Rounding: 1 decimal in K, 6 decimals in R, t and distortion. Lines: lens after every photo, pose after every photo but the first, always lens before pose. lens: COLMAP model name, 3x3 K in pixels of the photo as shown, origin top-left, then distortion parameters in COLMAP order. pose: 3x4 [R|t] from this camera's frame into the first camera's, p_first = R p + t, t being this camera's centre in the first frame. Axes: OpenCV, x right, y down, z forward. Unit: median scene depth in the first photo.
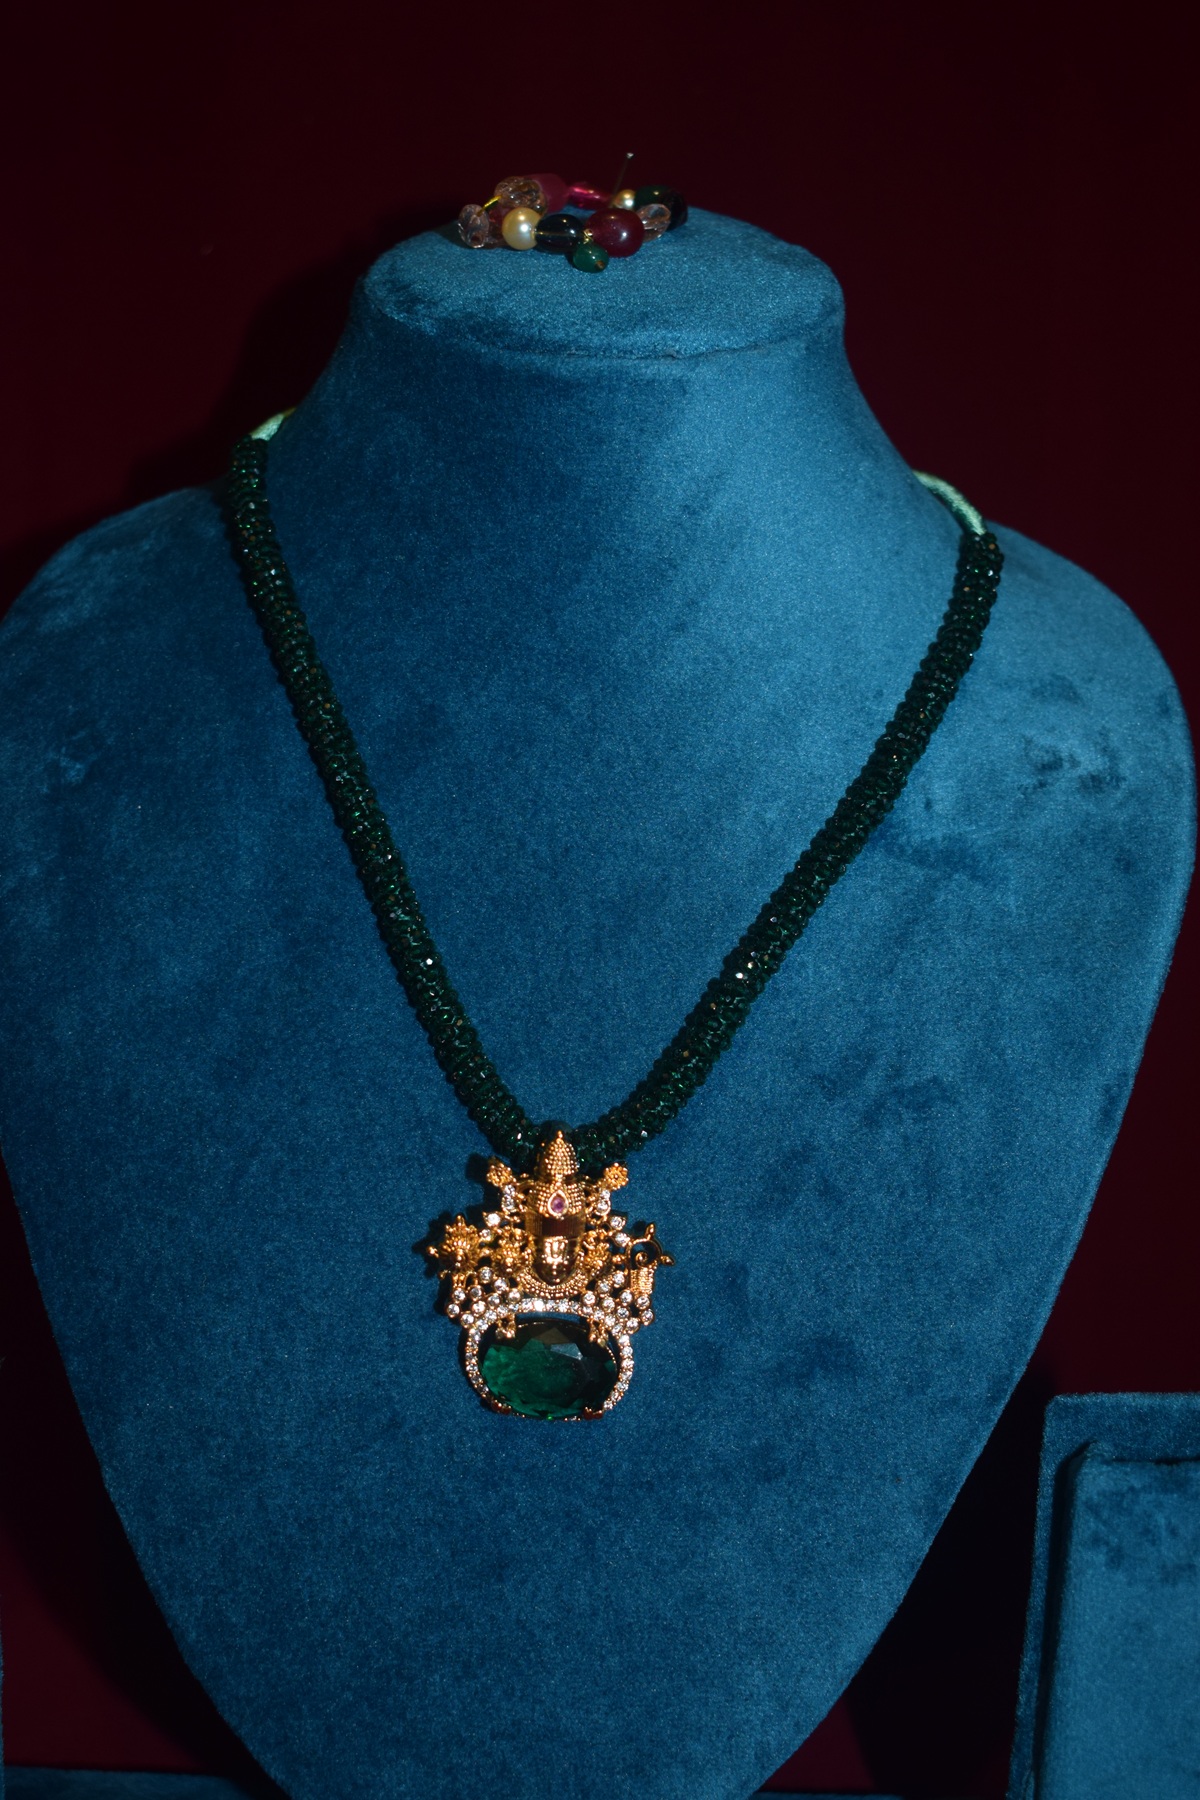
lens RADIAL K [[2359.3, 0, 600.0], [0, 2359.3, 900.0], [0, 0, 1]] dist [-0.050897, -0.028227]
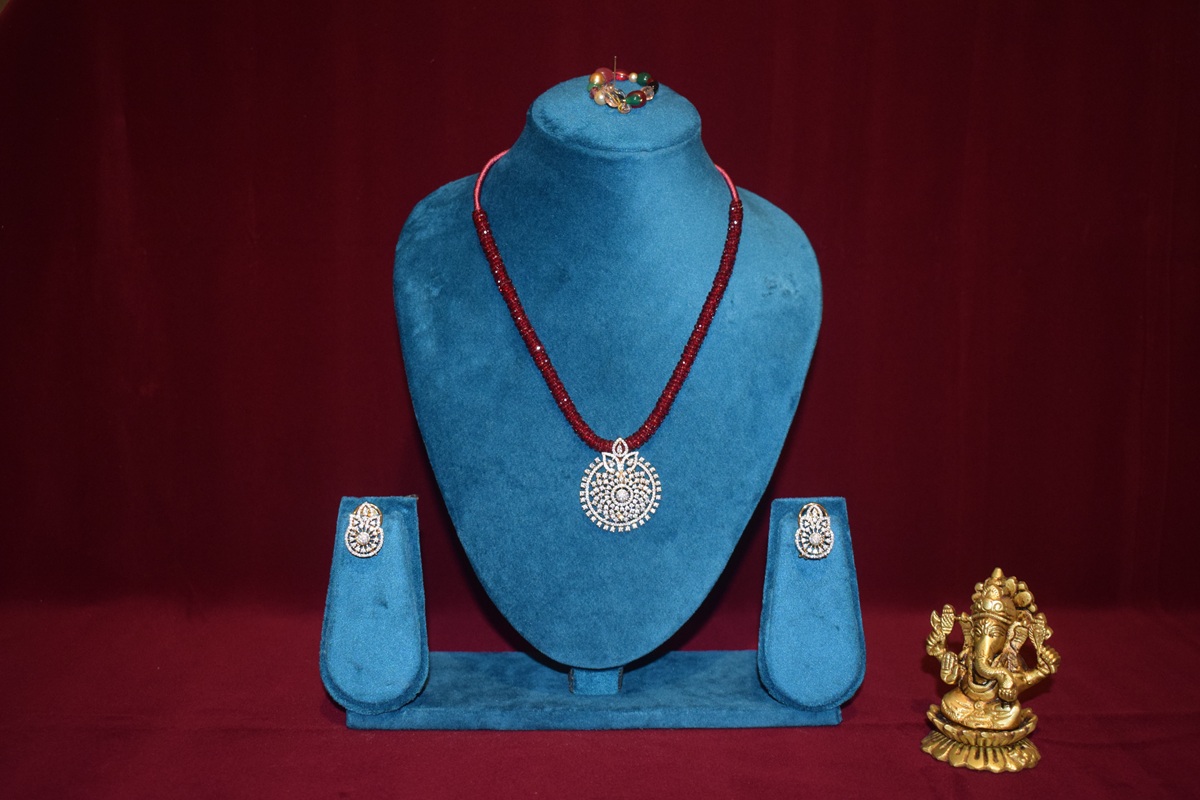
lens RADIAL K [[1476.6, 0, 600.0], [0, 1476.6, 400.0], [0, 0, 1]] dist [-0.059188, 0.004564]
pose [[0.996817, -0.014256, 0.078441, -0.173951], [0.007867, 0.996670, 0.081164, -0.070390], [-0.079337, -0.080288, 0.993609, -0.840516]]
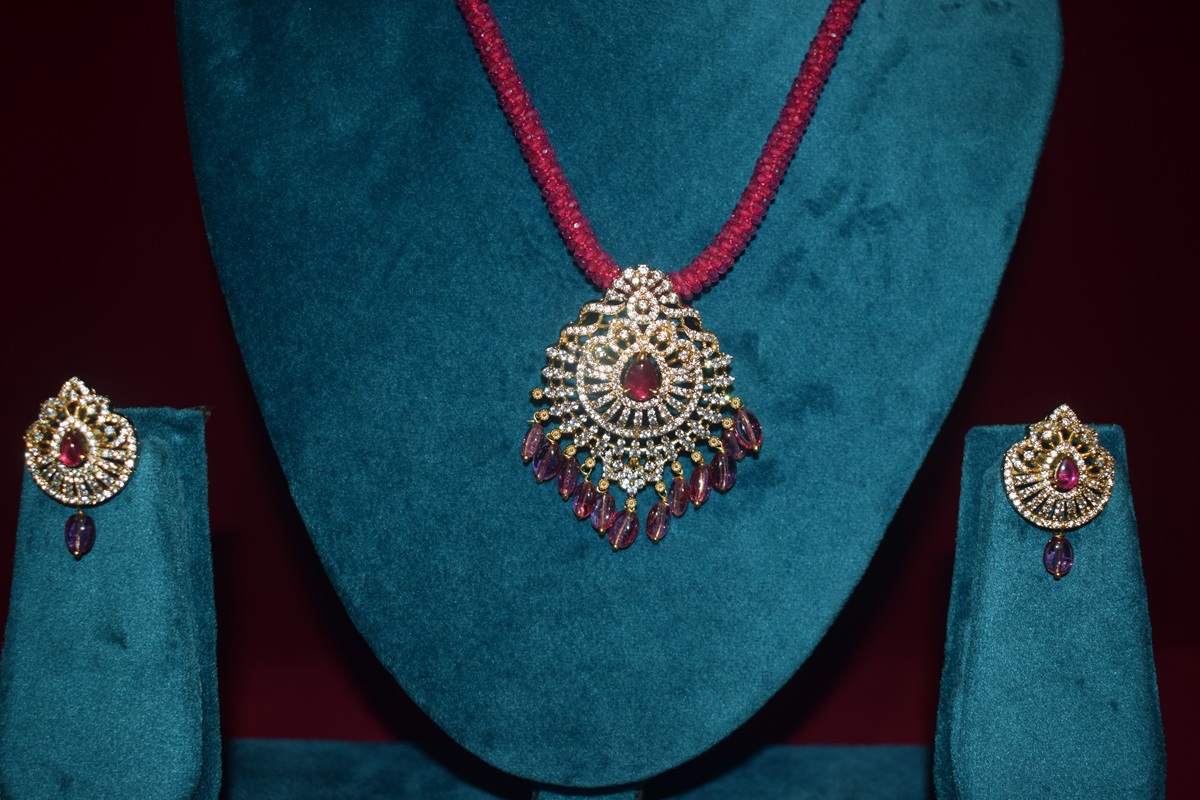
lens RADIAL K [[1572.9, 0, 600.0], [0, 1572.9, 400.0], [0, 0, 1]] dist [-0.050897, -0.028227]
pose [[0.997470, 0.001090, 0.071086, -0.095145], [-0.004762, 0.998661, 0.051509, 0.144248], [-0.070935, -0.051717, 0.996139, 0.074400]]
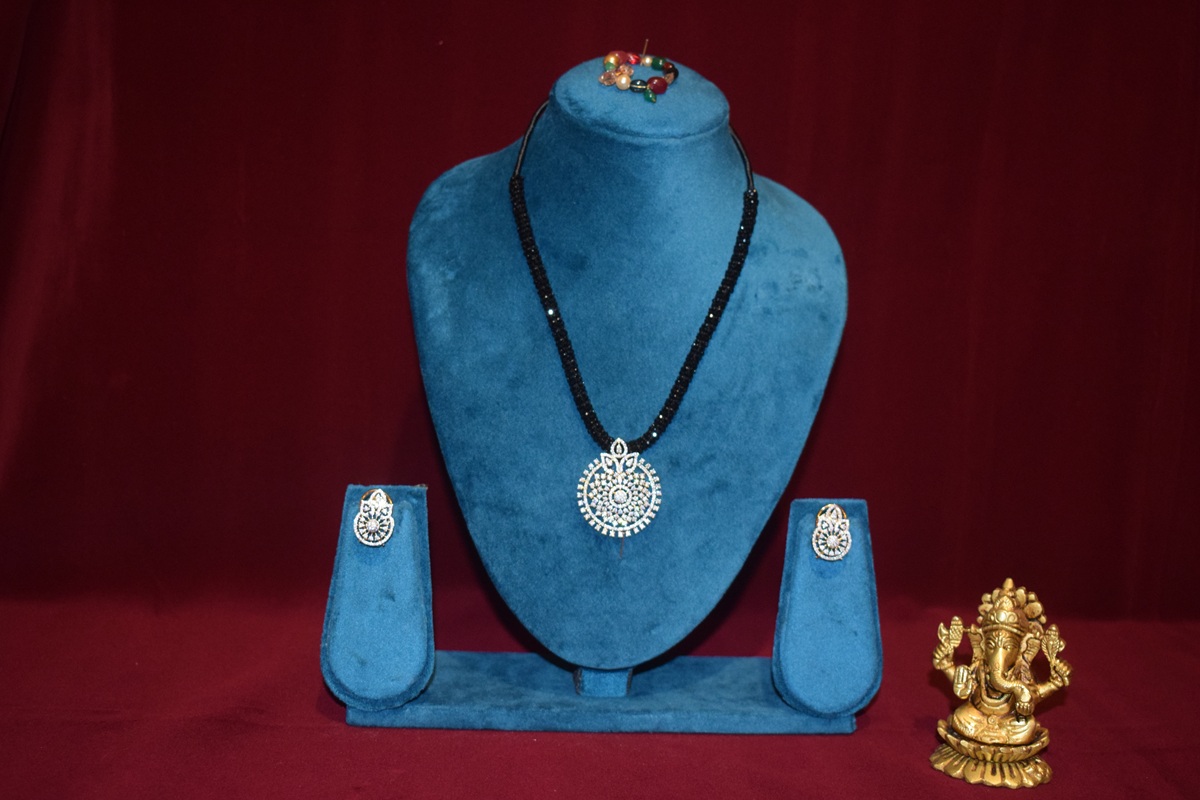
lens RADIAL K [[1689.0, 0, 600.0], [0, 1689.0, 400.0], [0, 0, 1]] dist [-0.029239, -0.076280]
pose [[0.993230, 0.015503, 0.115125, -0.287659], [-0.025285, 0.996145, 0.084003, -0.083064], [-0.113379, -0.086346, 0.989793, -1.034000]]
